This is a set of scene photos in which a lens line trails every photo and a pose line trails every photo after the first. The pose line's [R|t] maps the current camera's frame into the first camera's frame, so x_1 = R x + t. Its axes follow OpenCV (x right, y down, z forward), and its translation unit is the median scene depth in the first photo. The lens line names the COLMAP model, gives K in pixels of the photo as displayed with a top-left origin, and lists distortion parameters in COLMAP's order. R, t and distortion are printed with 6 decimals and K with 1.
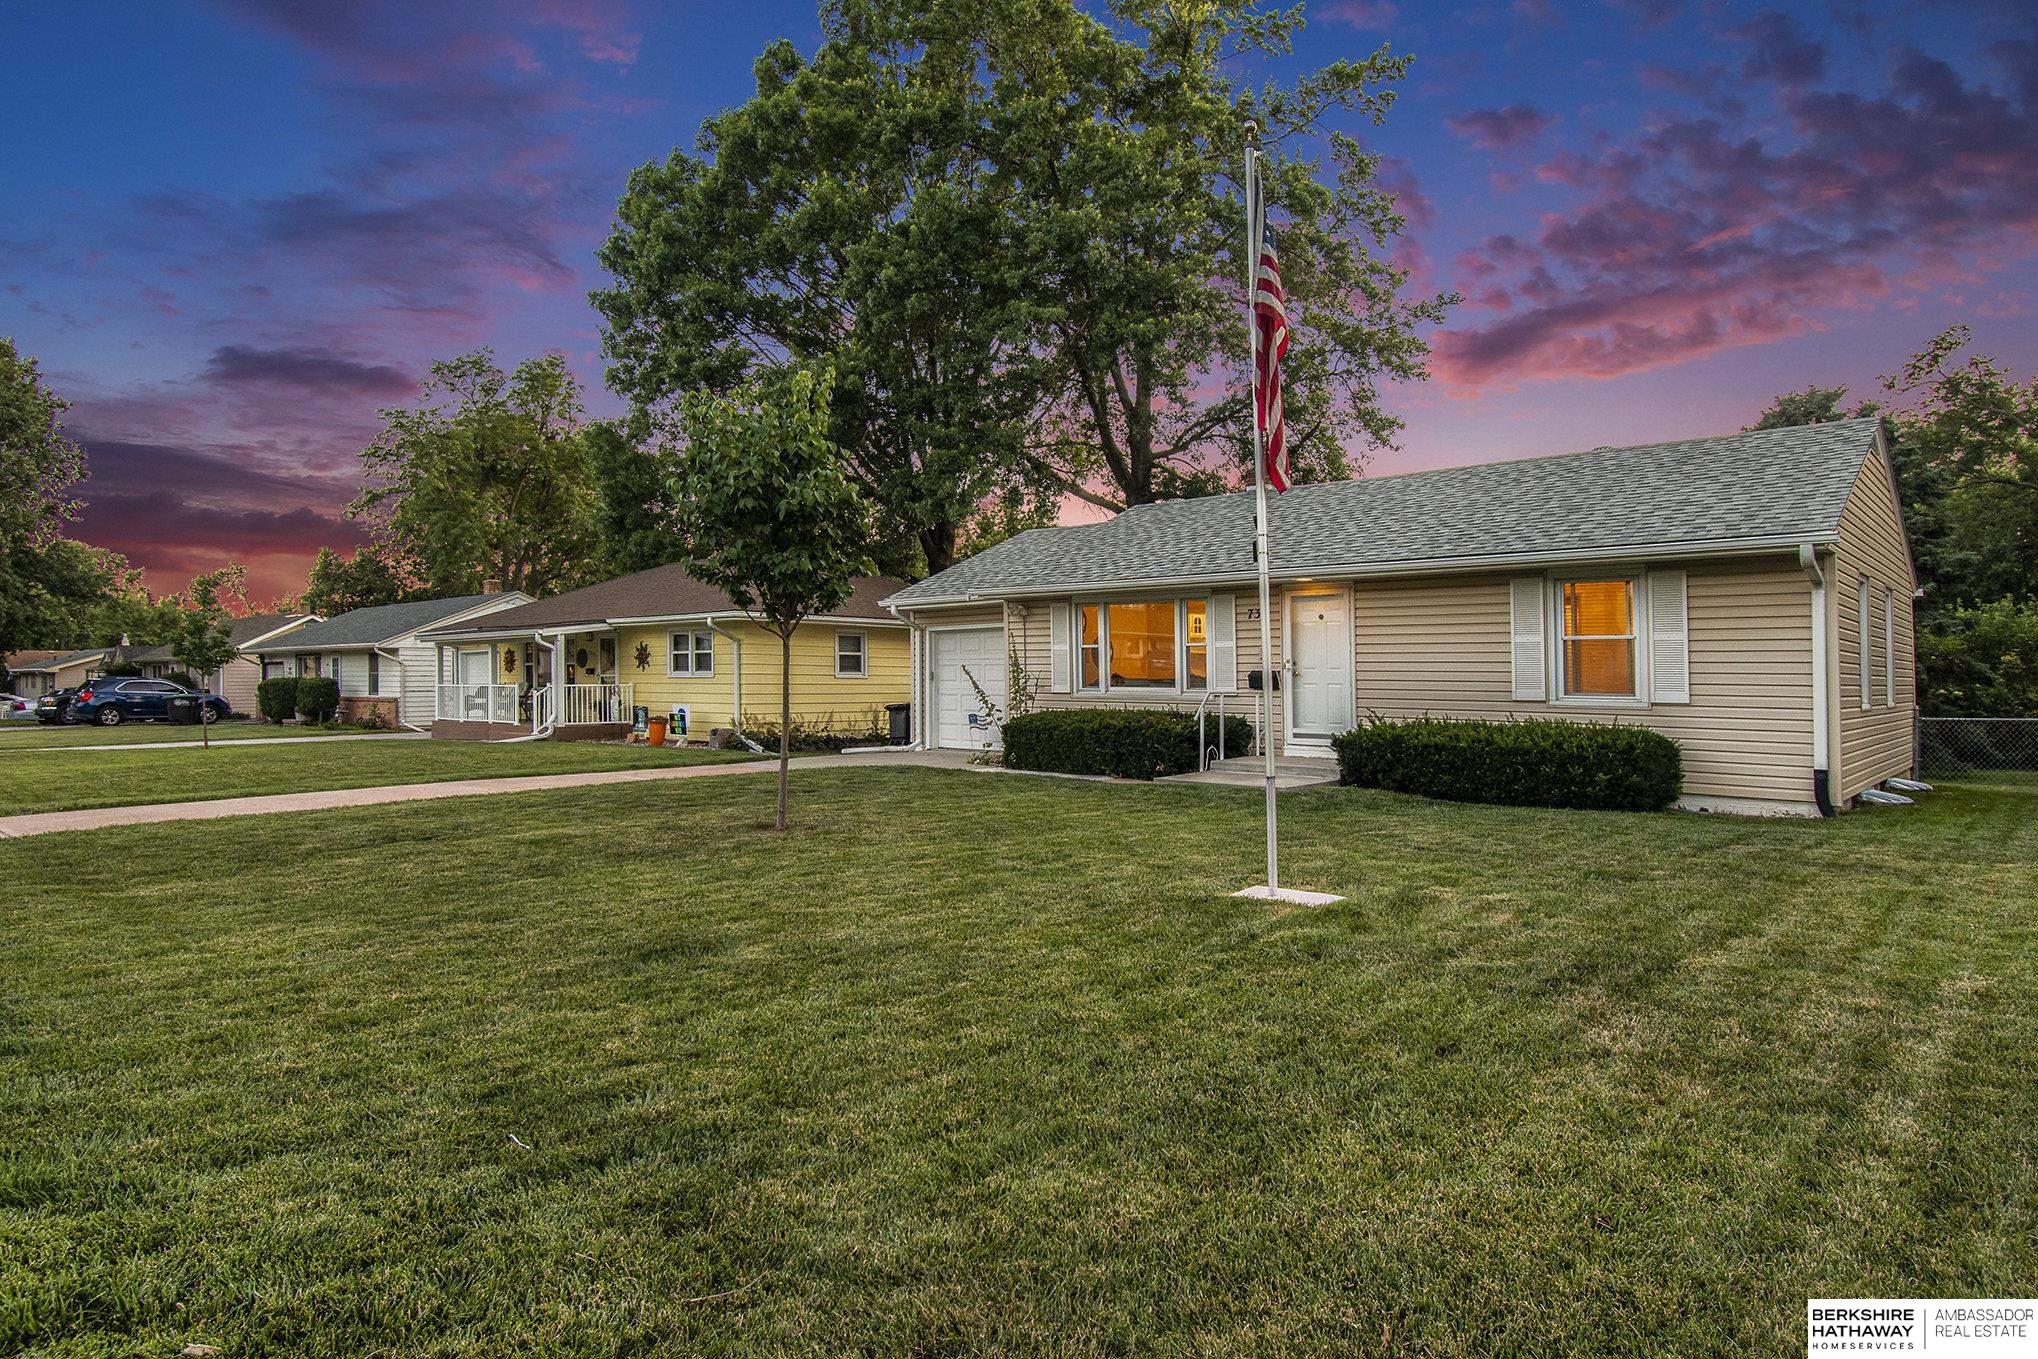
lens RADIAL K [[1138.8, 0, 1019.0], [0, 1138.8, 679.5], [0, 0, 1]] dist [-0.001912, -0.000325]
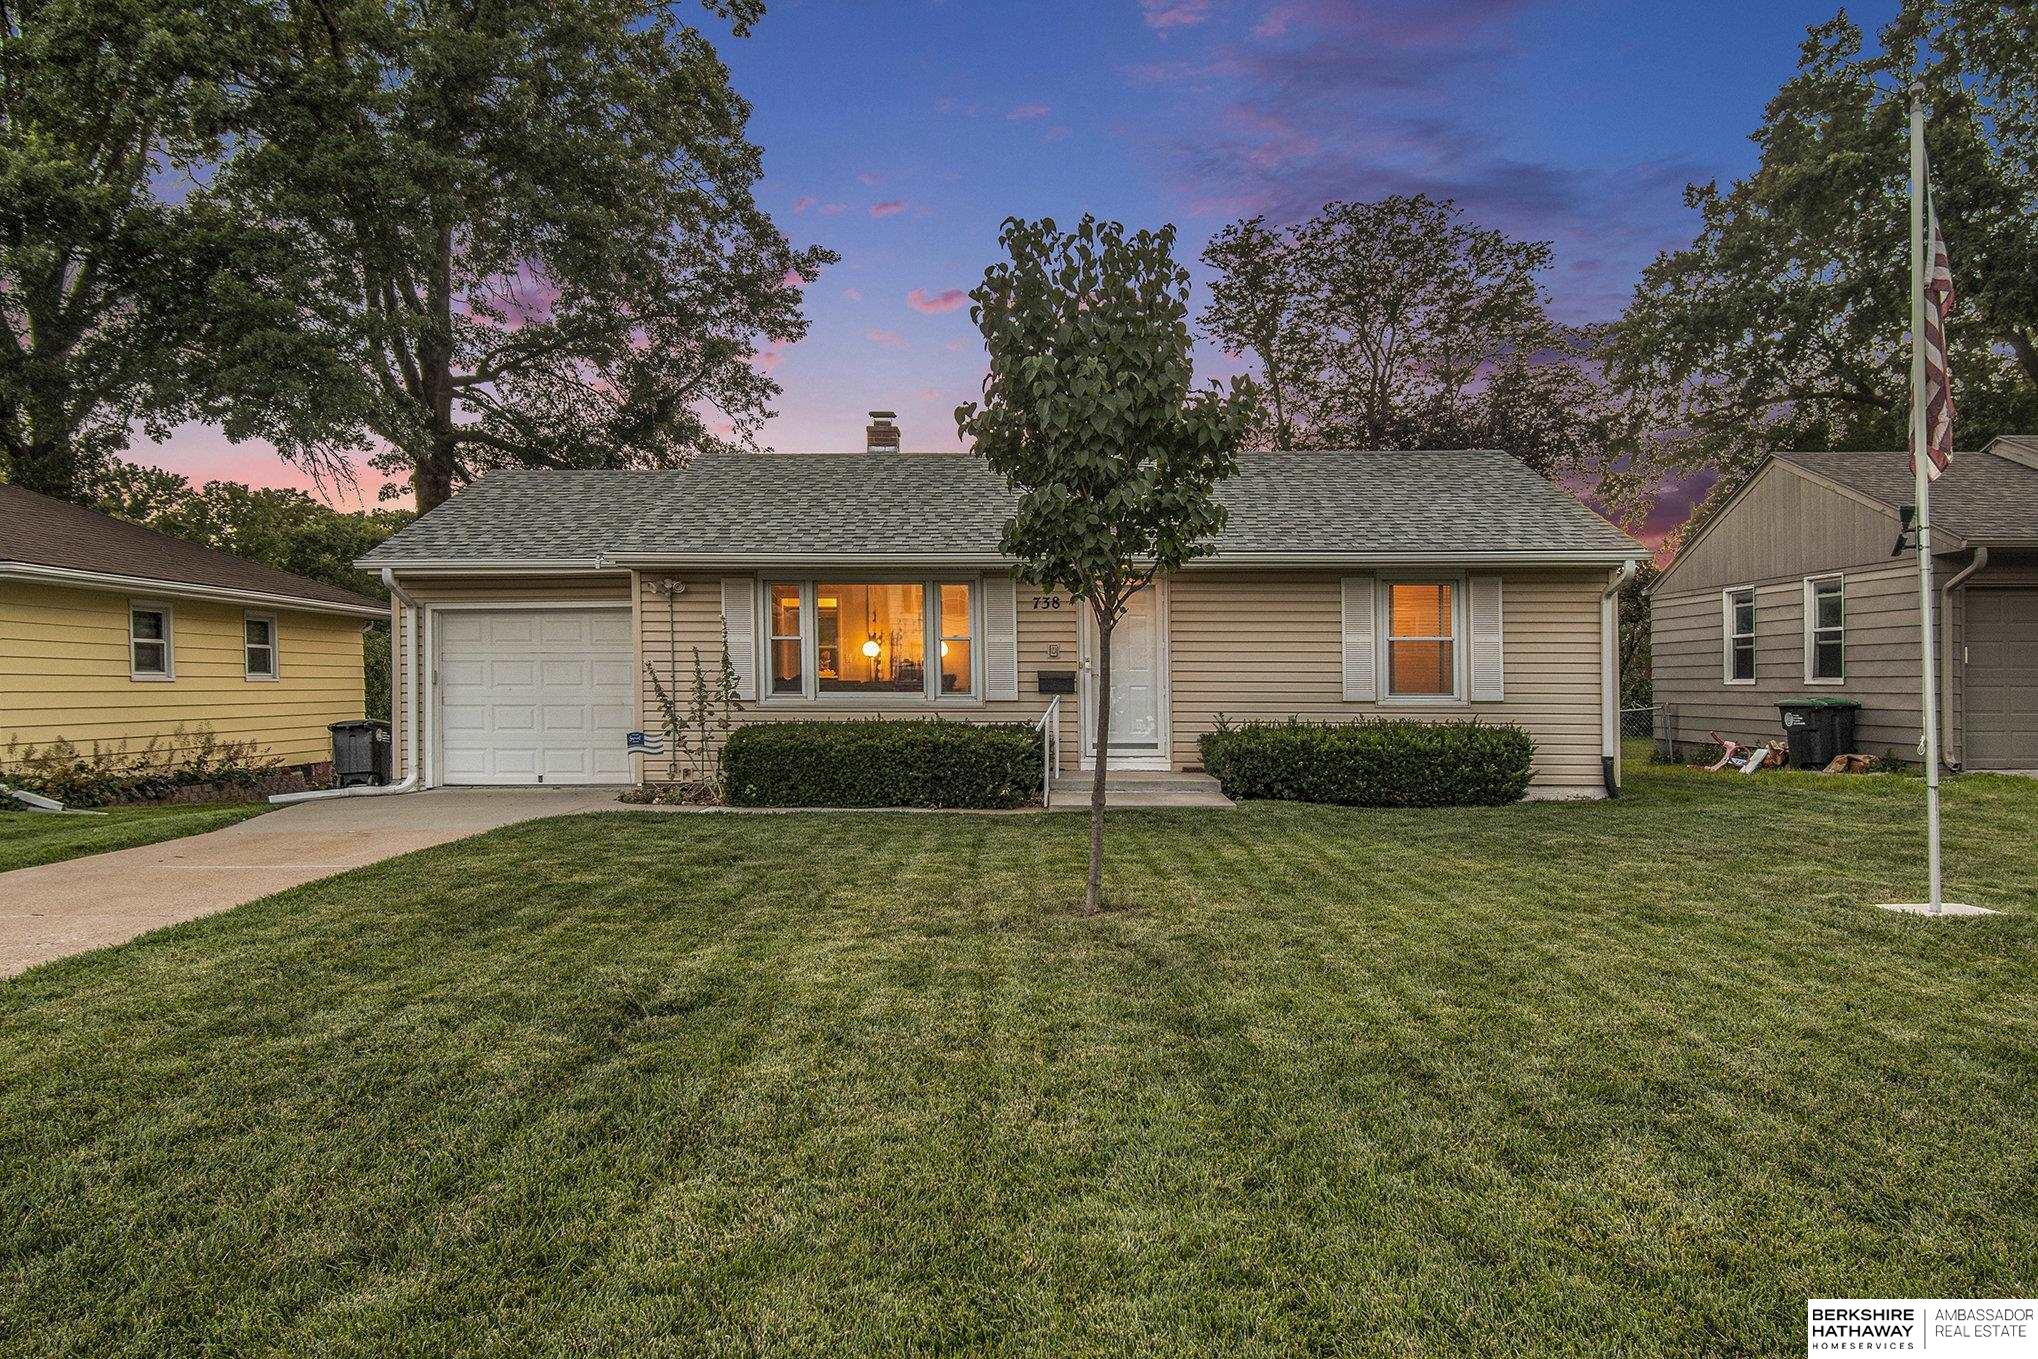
lens RADIAL K [[1300.9, 0, 968.1], [0, 1300.9, 672.4], [0, 0, 1]] dist [-0.033851, -0.000888]
pose [[0.752764, -0.001159, 0.658289, -0.475744], [0.003865, 0.999989, -0.002659, -0.004142], [-0.658279, 0.004546, 0.752761, 0.323524]]
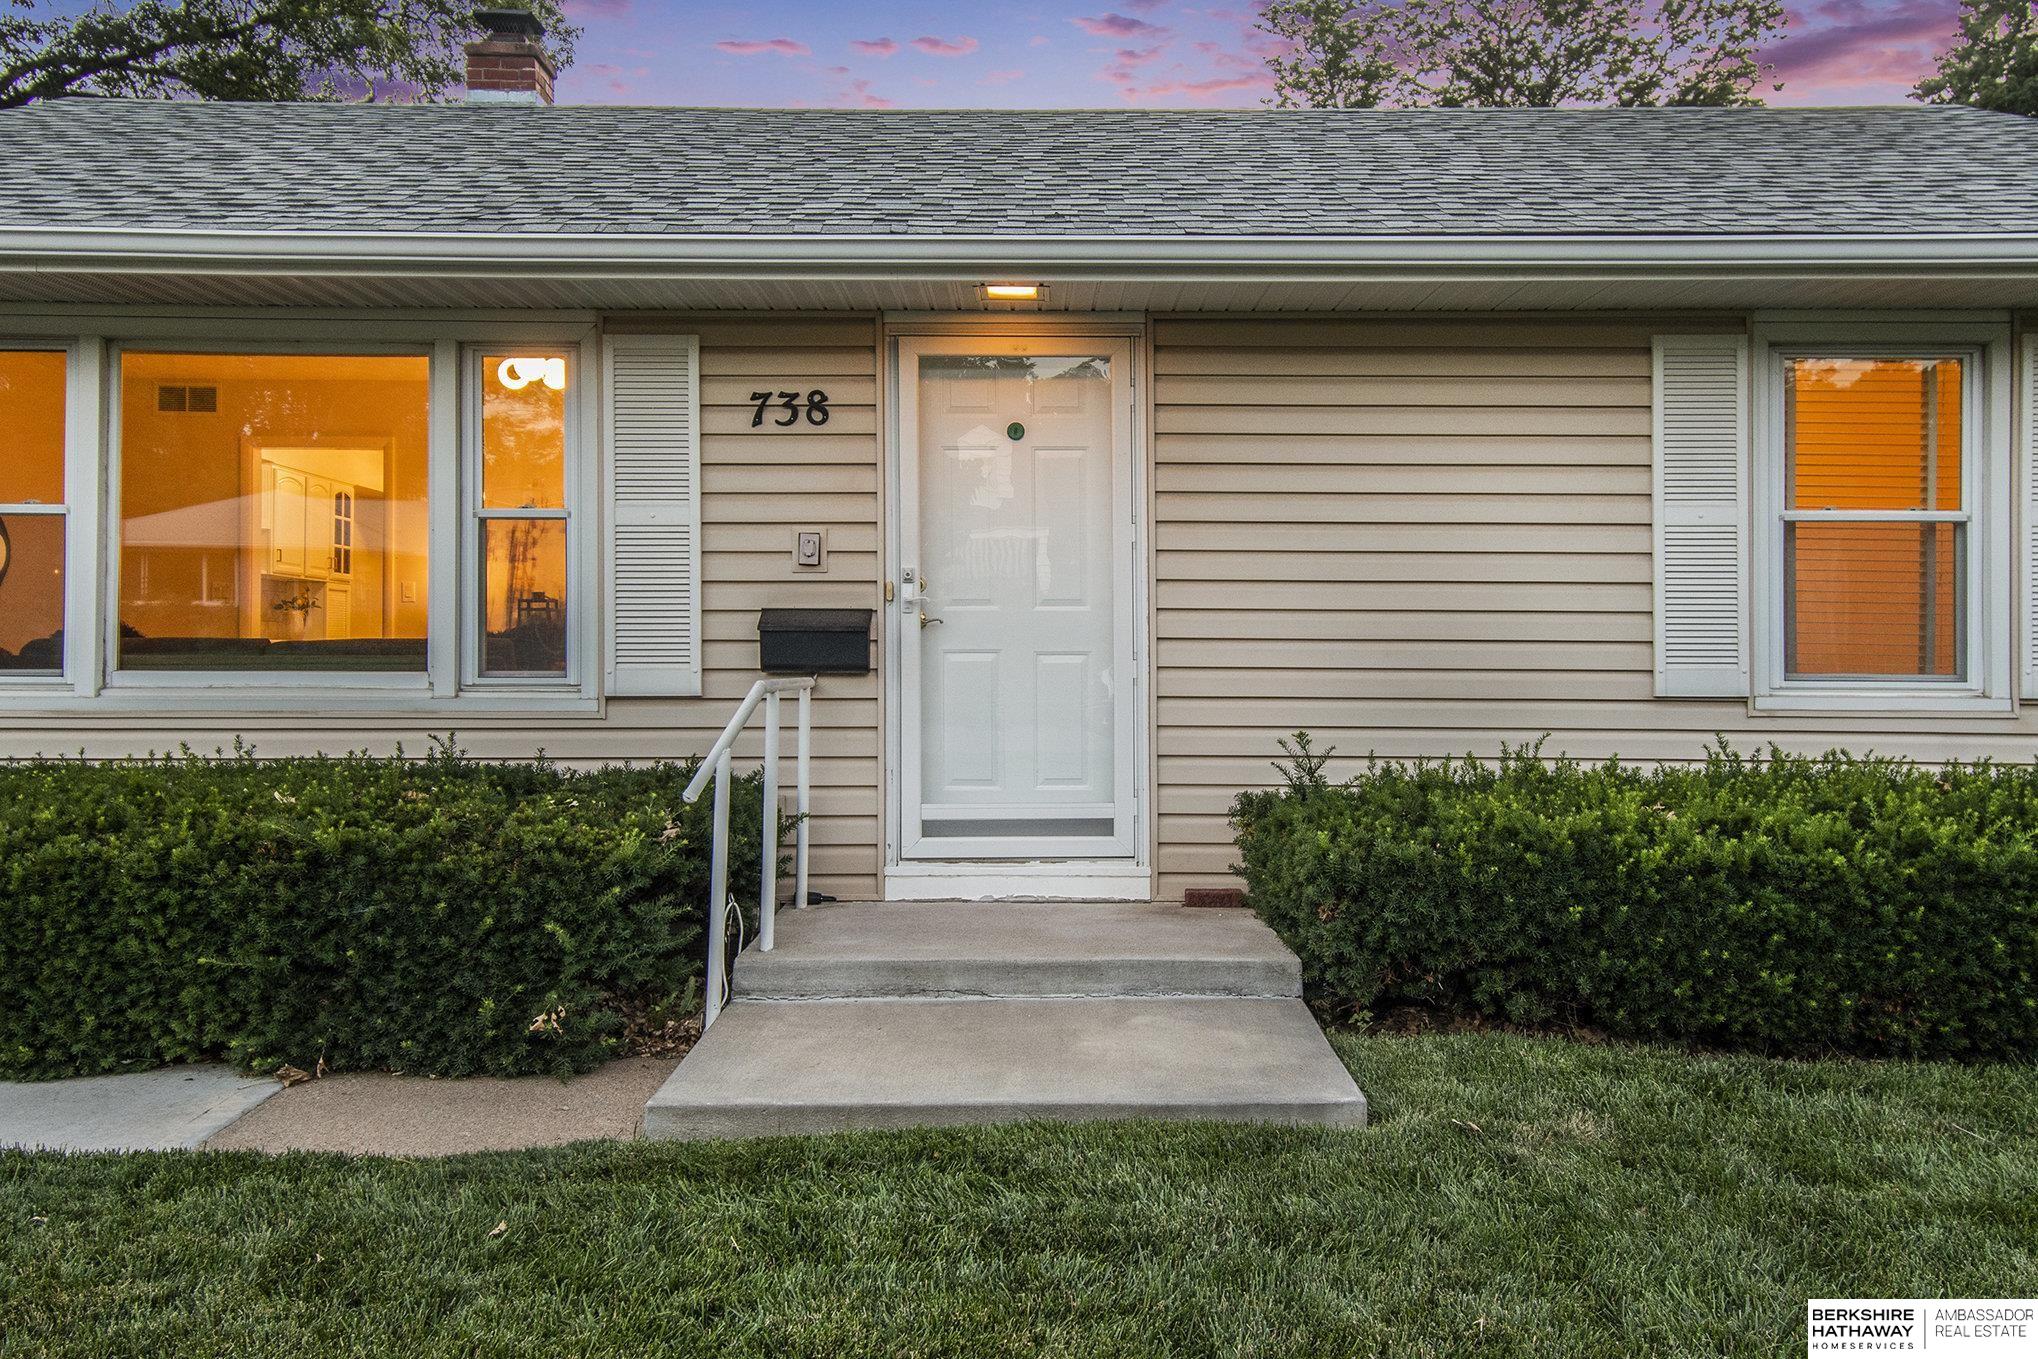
lens RADIAL K [[1682.3, 0, 1020.9], [0, 1682.3, 654.0], [0, 0, 1]] dist [0.013410, 0.008514]
pose [[0.726585, -0.001815, 0.687075, -0.038303], [0.003145, 0.999995, -0.000683, 0.004508], [-0.687070, 0.002657, 0.726586, 0.668929]]
